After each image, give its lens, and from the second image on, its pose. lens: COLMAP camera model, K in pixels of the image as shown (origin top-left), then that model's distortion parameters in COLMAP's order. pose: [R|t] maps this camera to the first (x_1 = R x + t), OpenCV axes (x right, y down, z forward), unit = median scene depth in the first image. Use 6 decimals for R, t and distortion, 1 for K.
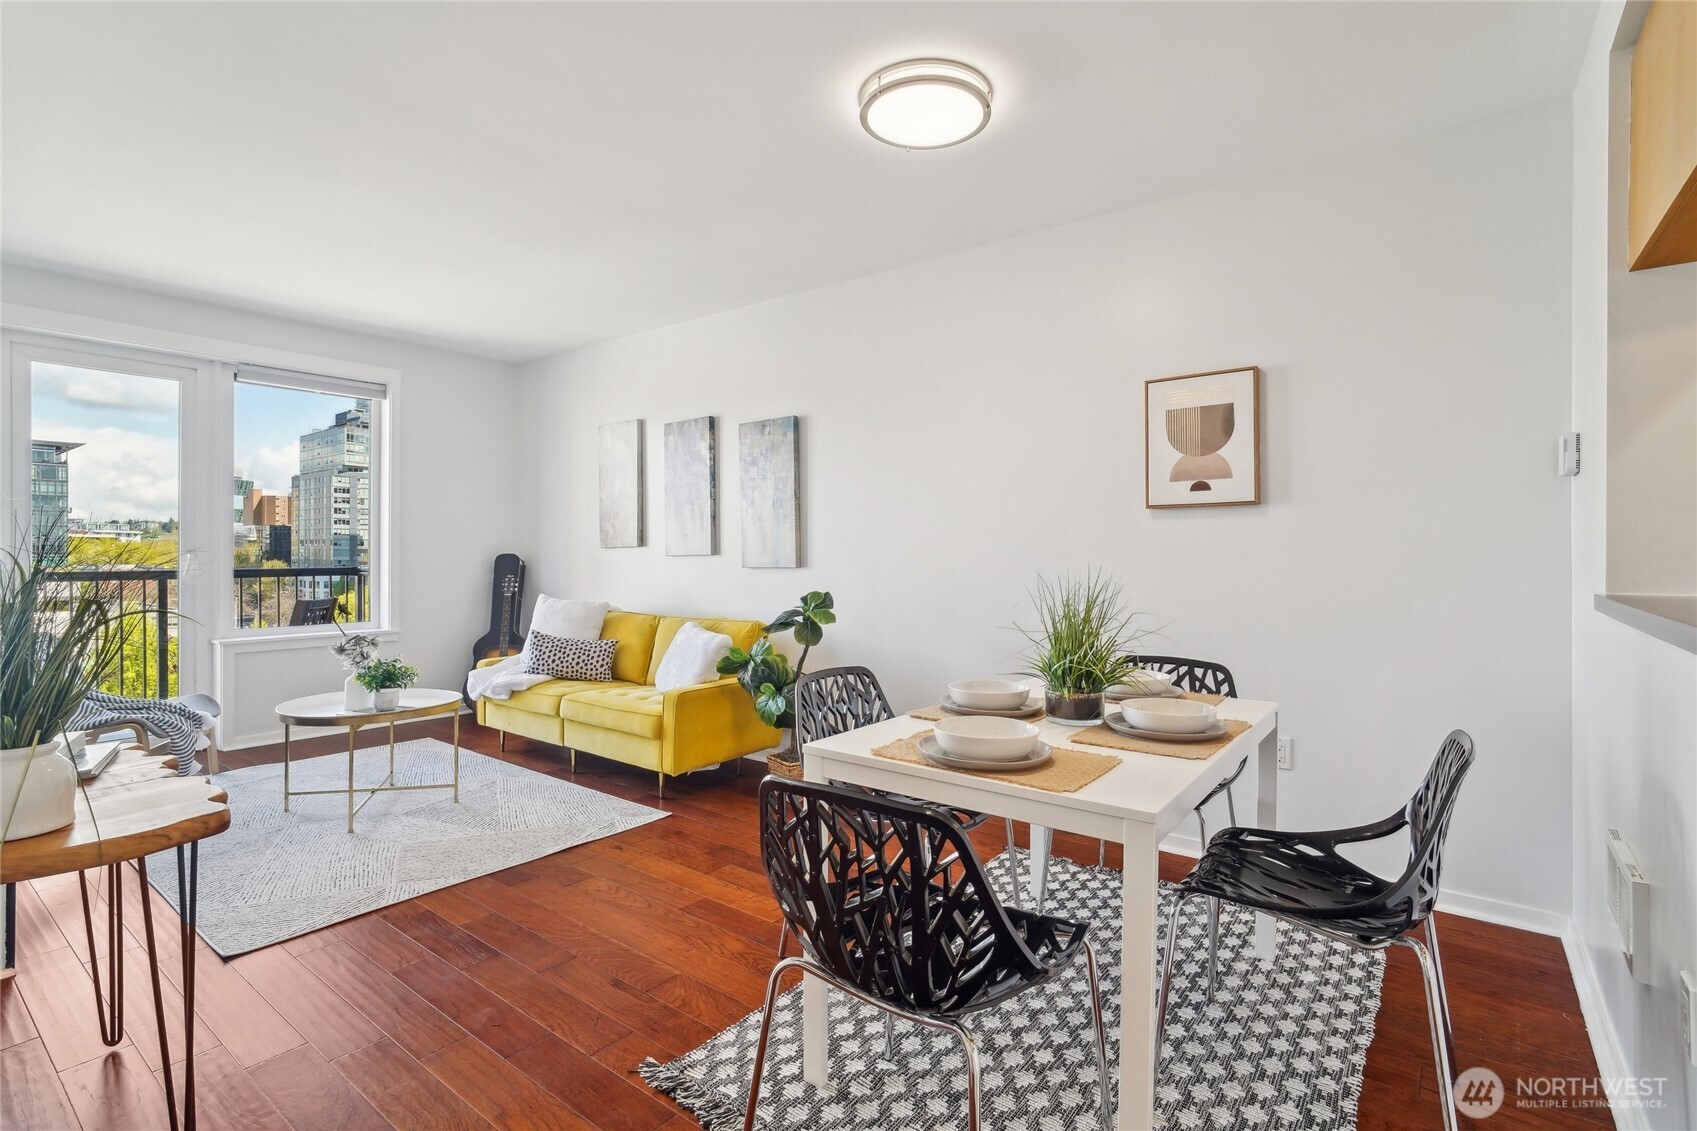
lens RADIAL K [[798.6, 0, 841.6], [0, 798.6, 553.9], [0, 0, 1]] dist [-0.010435, 0.002204]
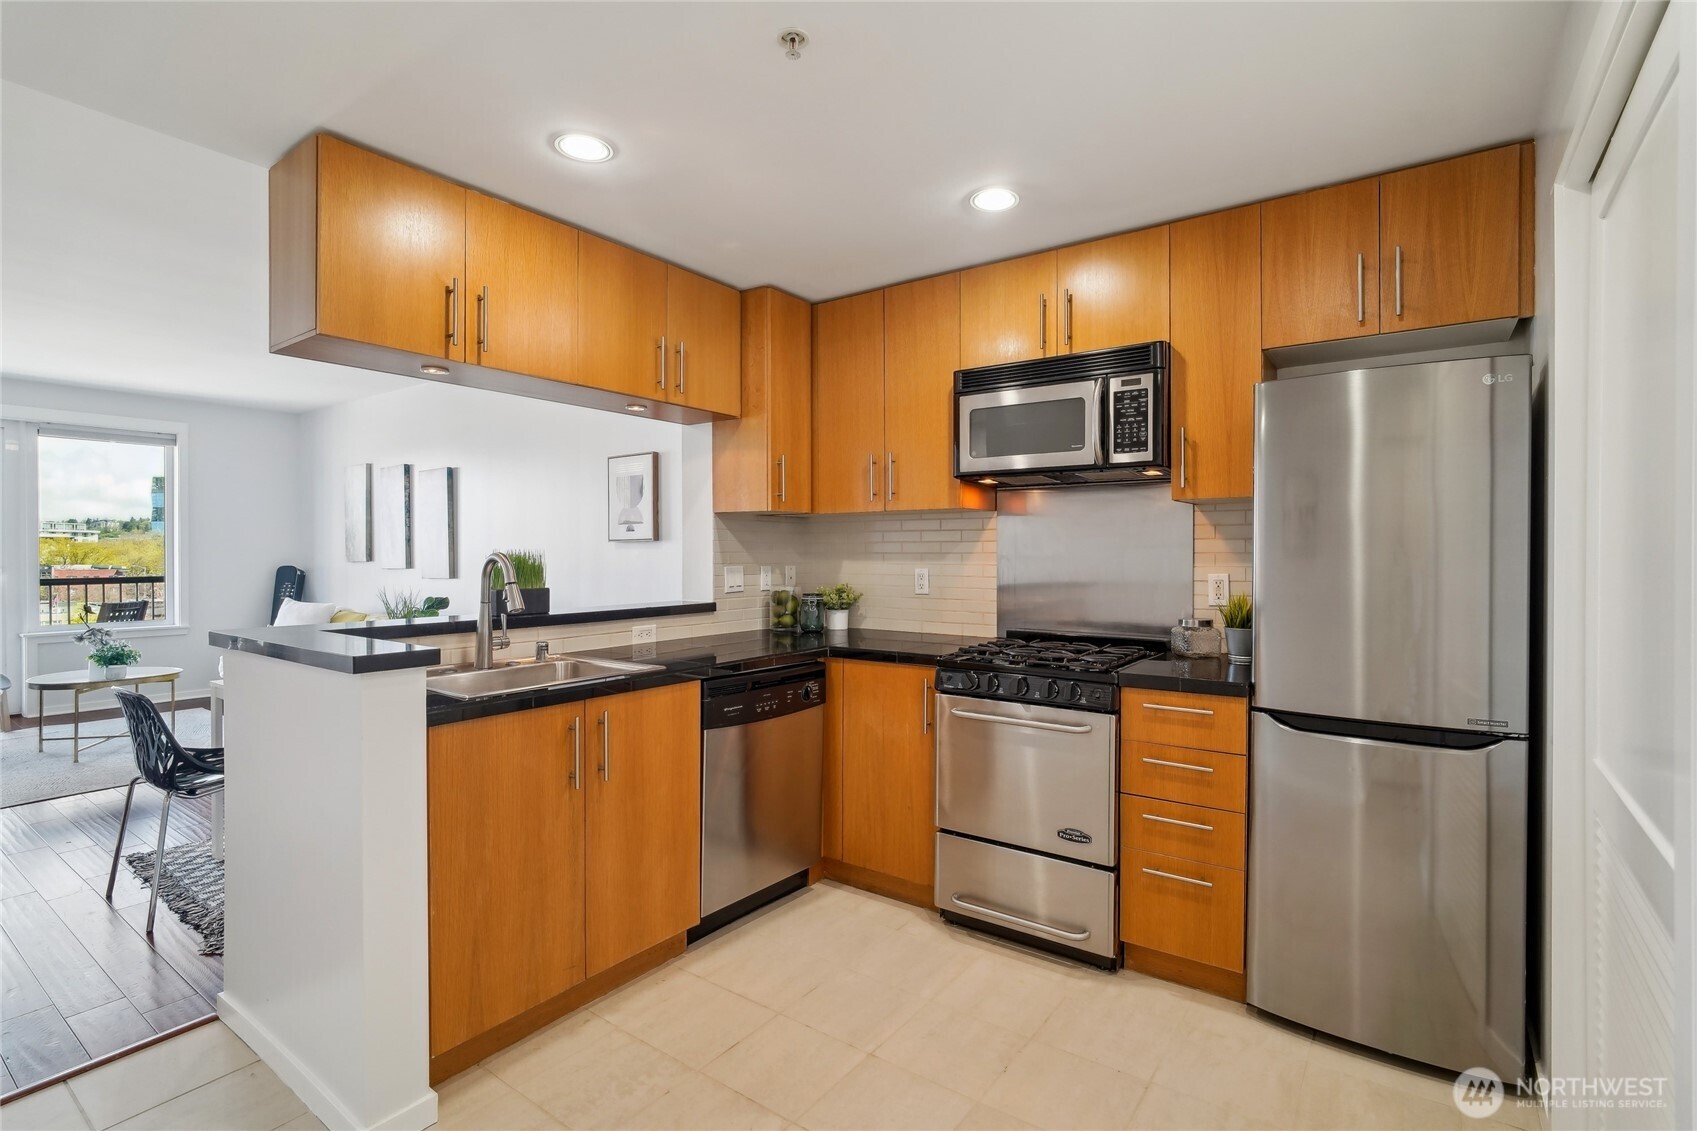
lens RADIAL K [[798.6, 0, 848.4], [0, 798.6, 554.0], [0, 0, 1]] dist [-0.010435, 0.002204]
pose [[0.999523, 0.000775, 0.030886, 0.845955], [-0.000777, 1.000000, 0.000076, -0.037693], [-0.030886, -0.000100, 0.999523, -0.554068]]
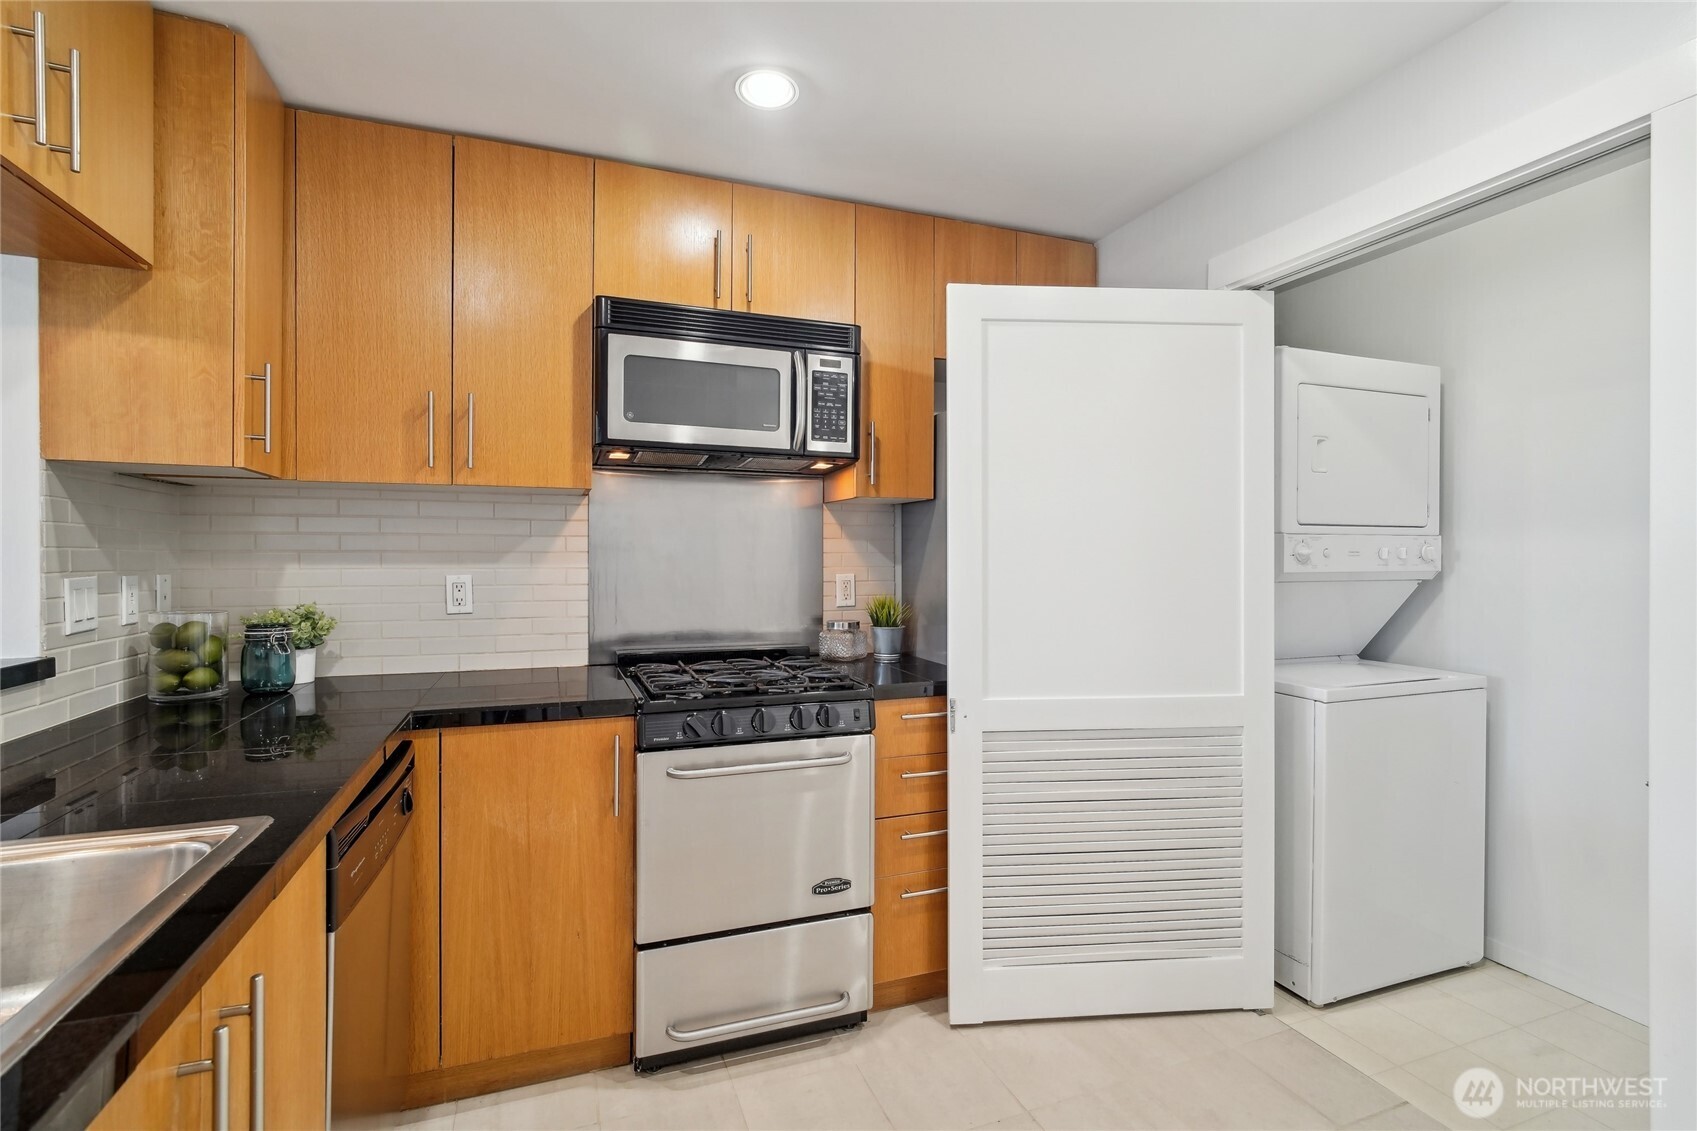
lens RADIAL K [[798.6, 0, 863.8], [0, 798.6, 555.8], [0, 0, 1]] dist [-0.010435, 0.002204]
pose [[0.518540, 0.001663, 0.855052, 0.519475], [-0.002166, 0.999997, -0.000631, -0.035302], [-0.855050, -0.001525, 0.518543, -0.119643]]
